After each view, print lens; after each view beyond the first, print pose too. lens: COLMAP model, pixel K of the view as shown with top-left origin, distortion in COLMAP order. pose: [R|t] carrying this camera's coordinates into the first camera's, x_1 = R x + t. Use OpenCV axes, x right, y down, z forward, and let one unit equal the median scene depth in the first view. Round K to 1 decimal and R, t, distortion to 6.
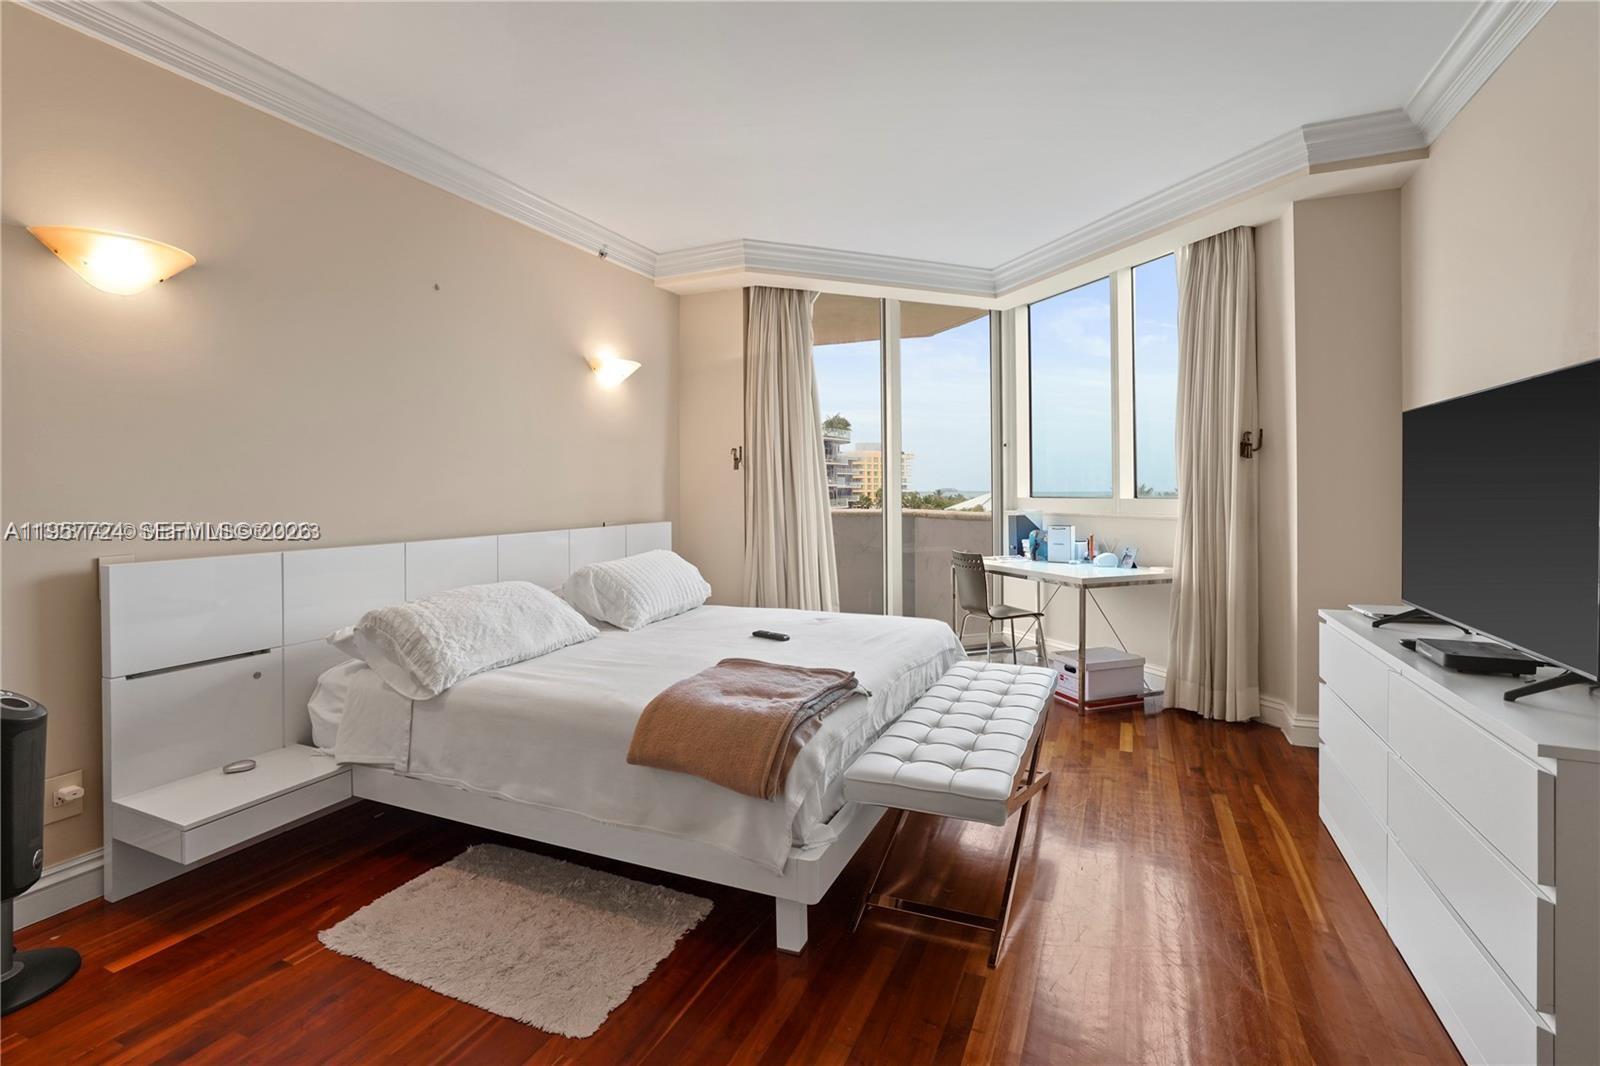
lens RADIAL K [[750.9, 0, 800.4], [0, 750.9, 499.3], [0, 0, 1]] dist [-0.030767, 0.016409]
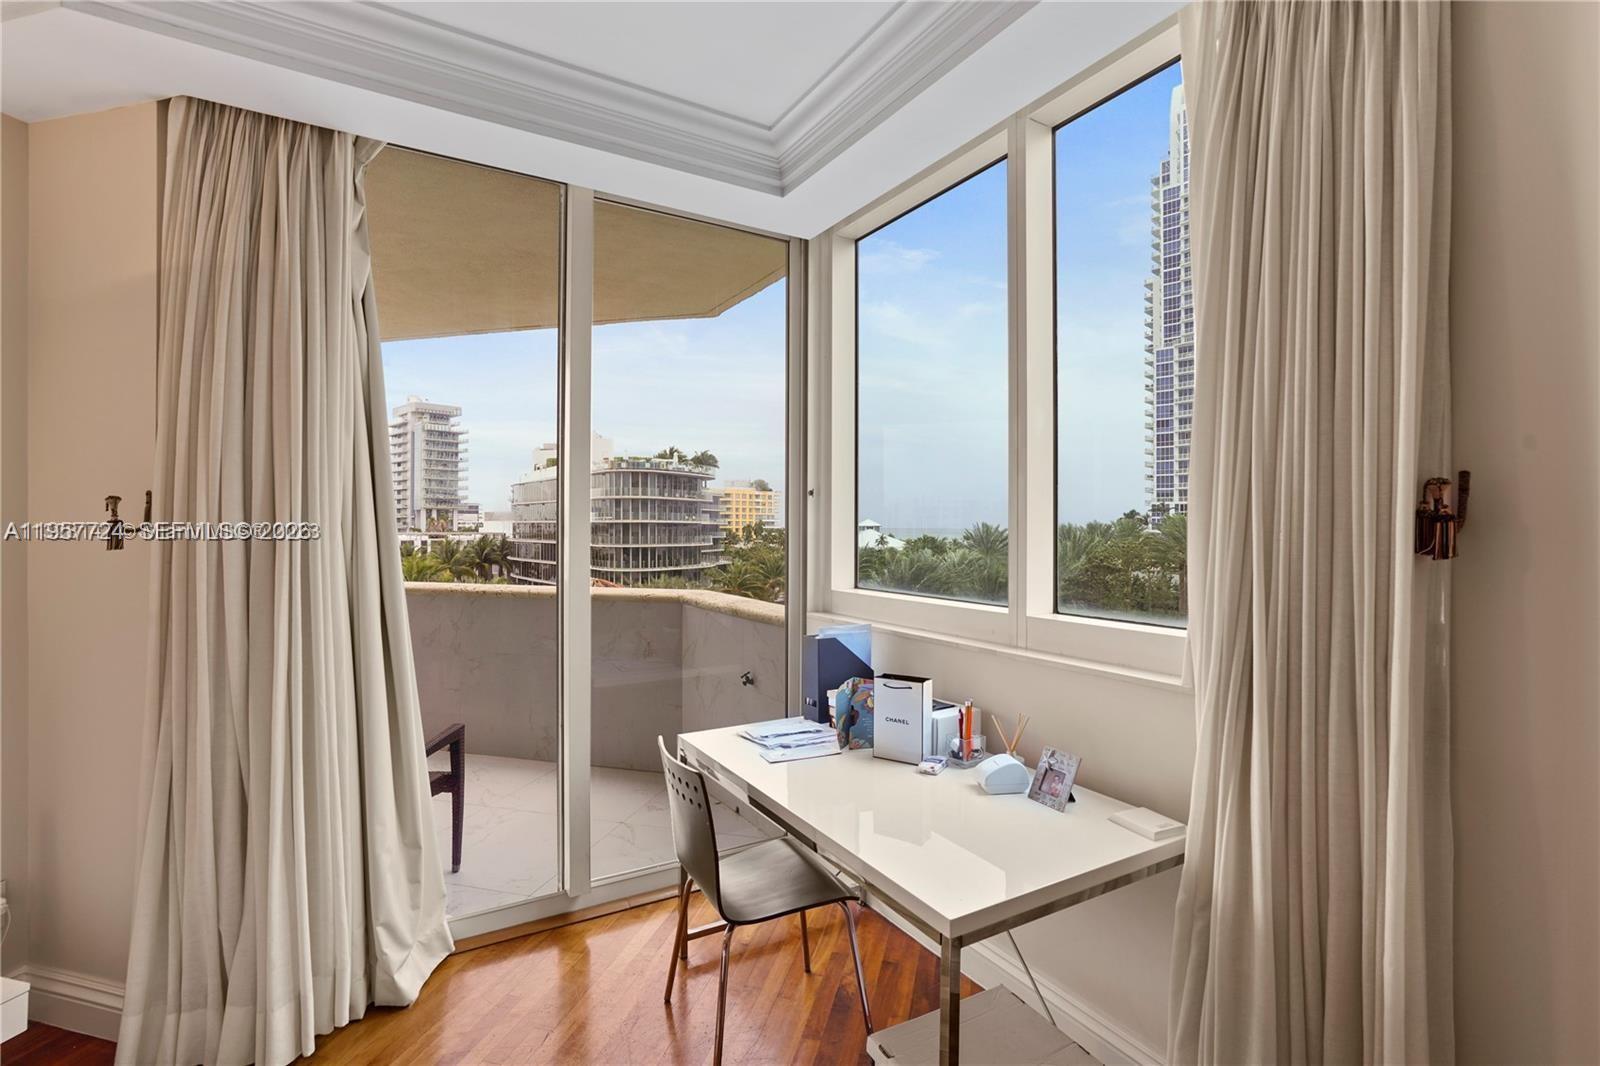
lens RADIAL K [[725.7, 0, 798.8], [0, 725.7, 524.8], [0, 0, 1]] dist [-0.027171, 0.000310]
pose [[0.985341, 0.009855, 0.170314, 0.237940], [-0.007671, 0.999880, -0.013478, -0.056601], [-0.170427, 0.011974, 0.985298, 0.652381]]
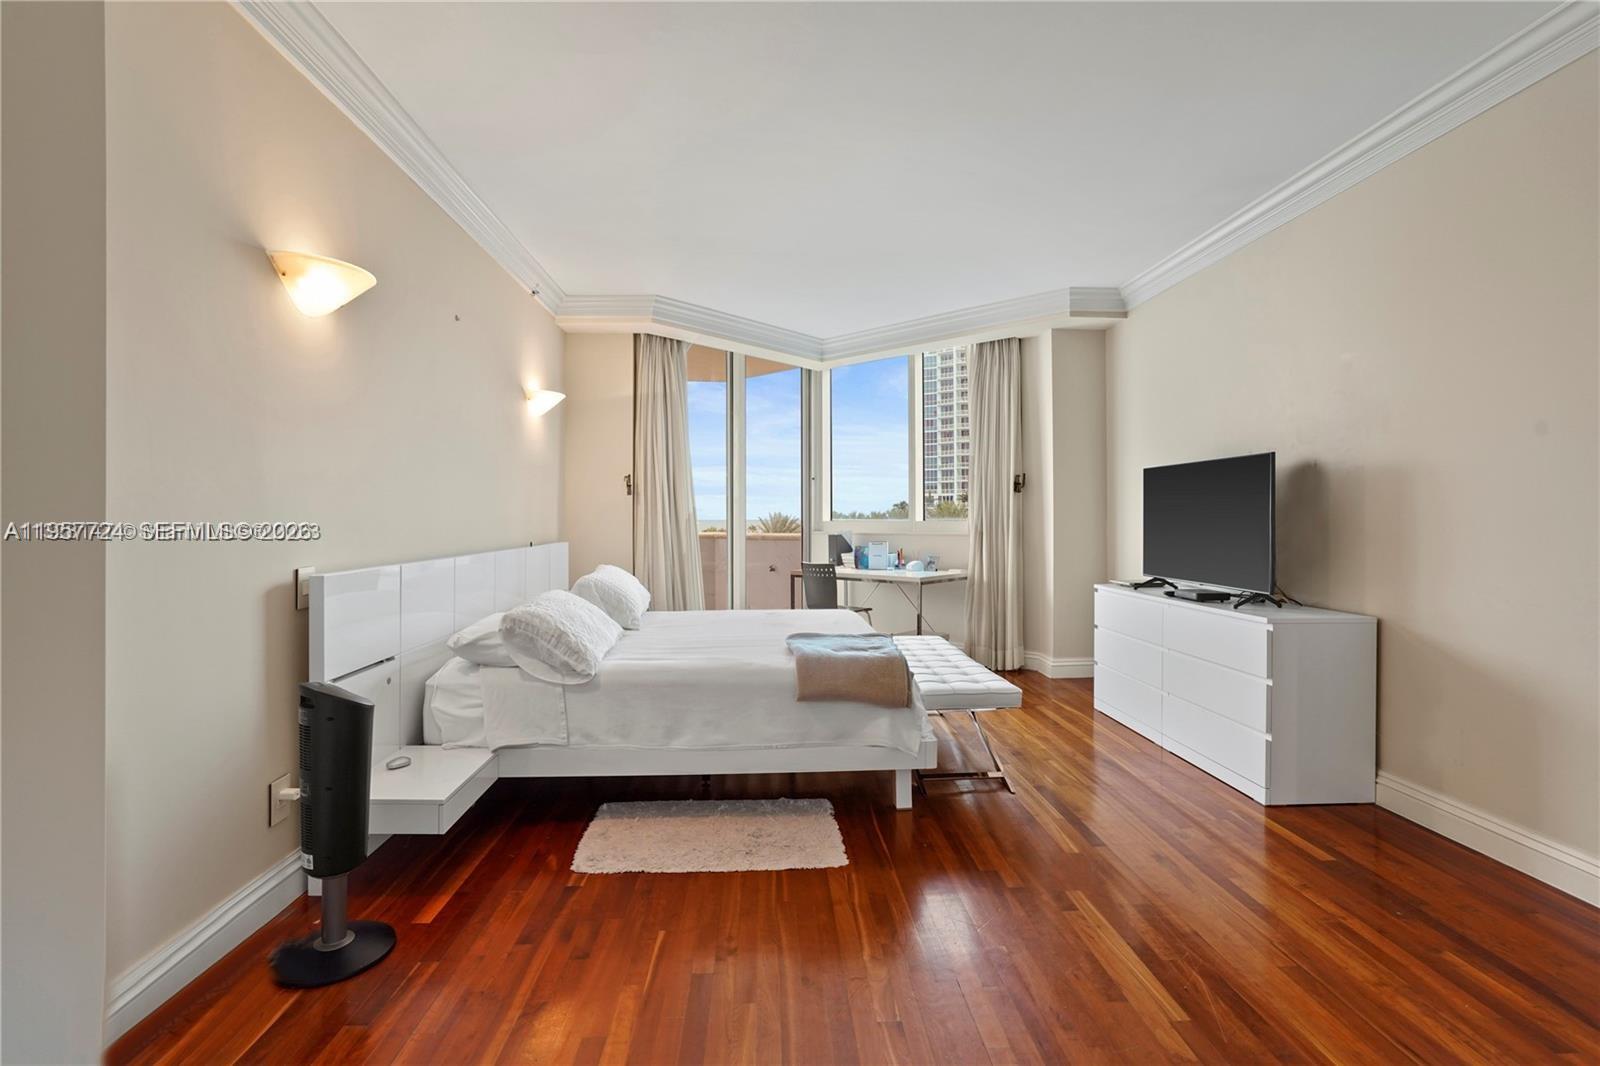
lens RADIAL K [[751.3, 0, 793.8], [0, 751.3, 528.1], [0, 0, 1]] dist [-0.044874, 0.024491]
pose [[0.894086, -0.002760, 0.447887, -0.422397], [0.003407, 0.999994, -0.000639, 0.013149], [-0.447883, 0.002097, 0.894090, -0.127802]]
